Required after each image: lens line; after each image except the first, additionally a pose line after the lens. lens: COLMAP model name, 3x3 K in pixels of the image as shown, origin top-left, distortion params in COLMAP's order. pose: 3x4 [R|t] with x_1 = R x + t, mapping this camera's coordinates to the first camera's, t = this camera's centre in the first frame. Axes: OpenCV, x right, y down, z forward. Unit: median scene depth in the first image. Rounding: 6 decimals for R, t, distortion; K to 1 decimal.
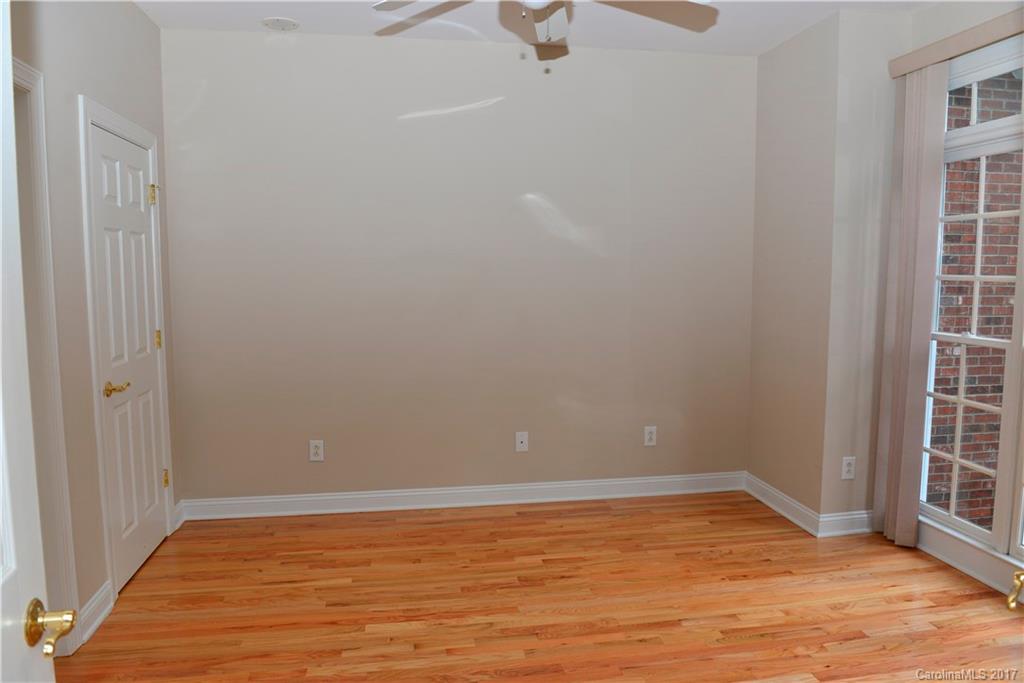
lens RADIAL K [[690.7, 0, 511.1], [0, 690.7, 338.9], [0, 0, 1]] dist [-0.053446, 0.000205]
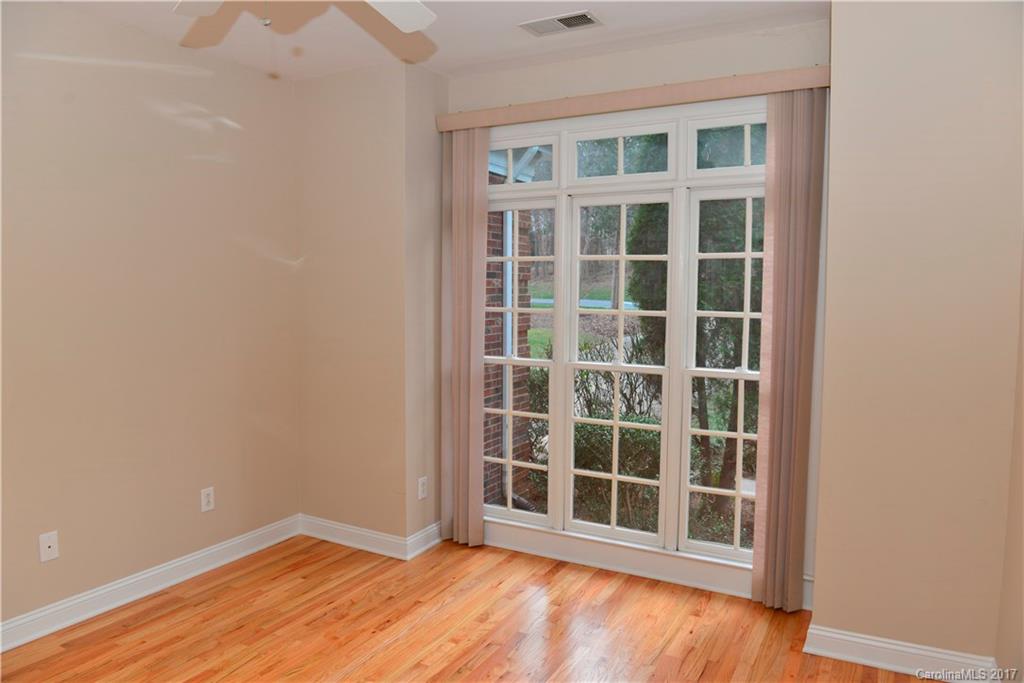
lens RADIAL K [[690.7, 0, 513.0], [0, 690.7, 331.5], [0, 0, 1]] dist [-0.053446, 0.000205]
pose [[0.624776, -0.045044, 0.779503, -0.251651], [0.074449, 0.997223, -0.002046, -0.043690], [-0.777246, 0.059311, 0.626395, 0.197330]]
